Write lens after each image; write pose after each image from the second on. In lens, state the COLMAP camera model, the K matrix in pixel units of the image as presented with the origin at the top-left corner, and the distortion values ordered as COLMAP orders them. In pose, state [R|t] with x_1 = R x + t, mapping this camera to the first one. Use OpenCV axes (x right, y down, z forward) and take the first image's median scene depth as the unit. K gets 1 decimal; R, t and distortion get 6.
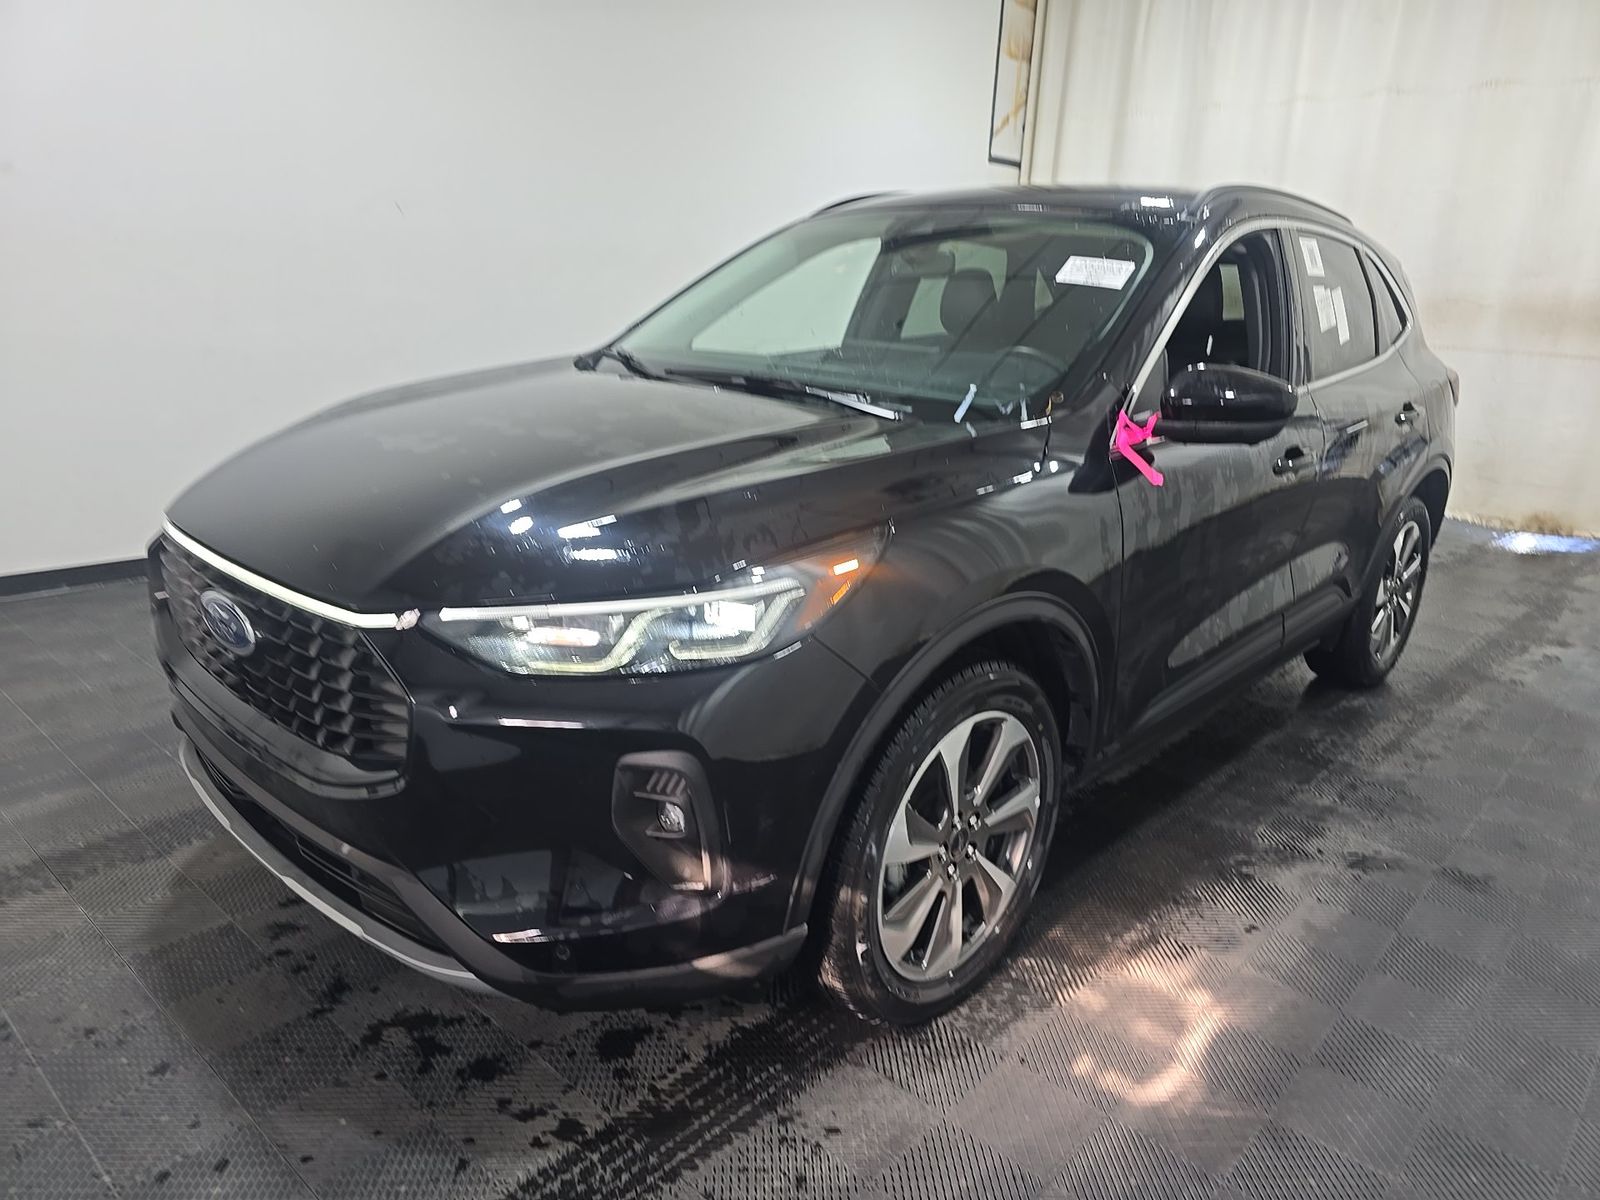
lens RADIAL K [[1082.8, 0, 824.0], [0, 1082.8, 602.8], [0, 0, 1]] dist [0.039222, -0.000874]
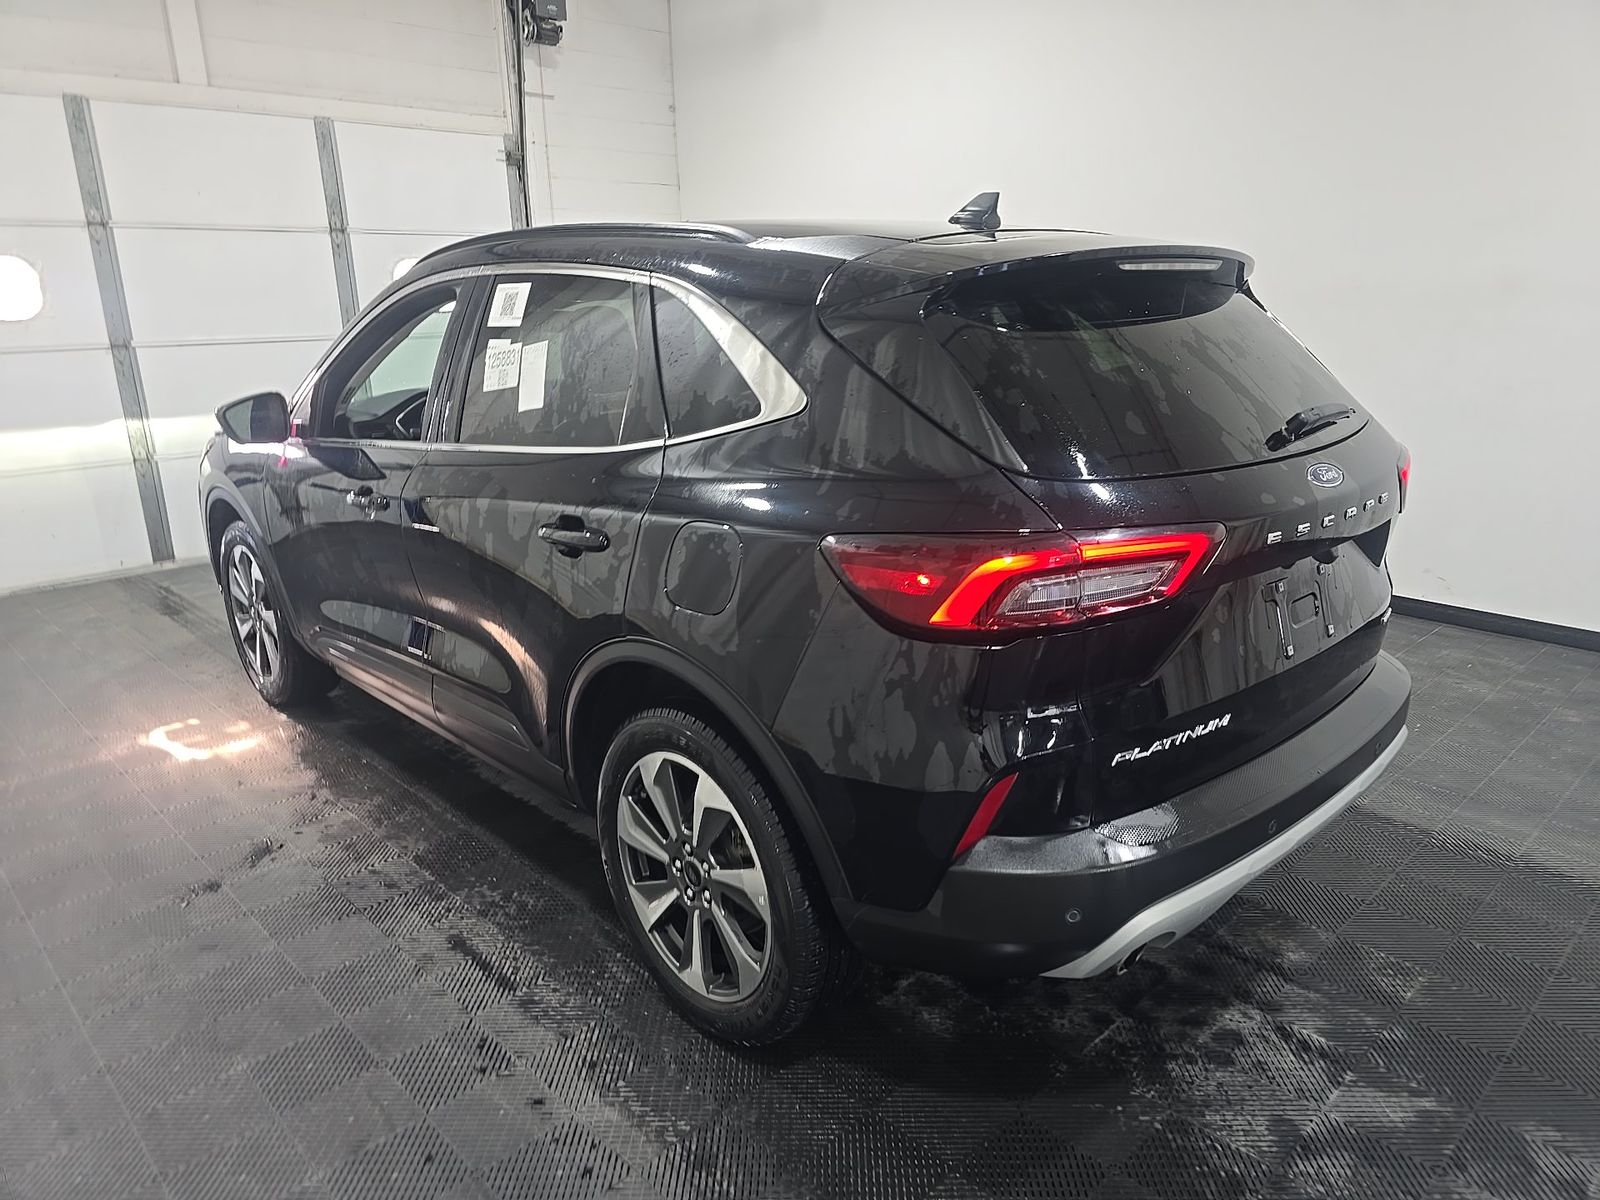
lens RADIAL K [[1082.8, 0, 824.0], [0, 1082.8, 602.8], [0, 0, 1]] dist [0.039222, -0.000874]
pose [[-0.066786, 0.249028, -0.966191, 1.318499], [-0.281492, 0.924314, 0.257693, -0.394274], [0.957236, 0.289186, 0.008368, 1.313041]]
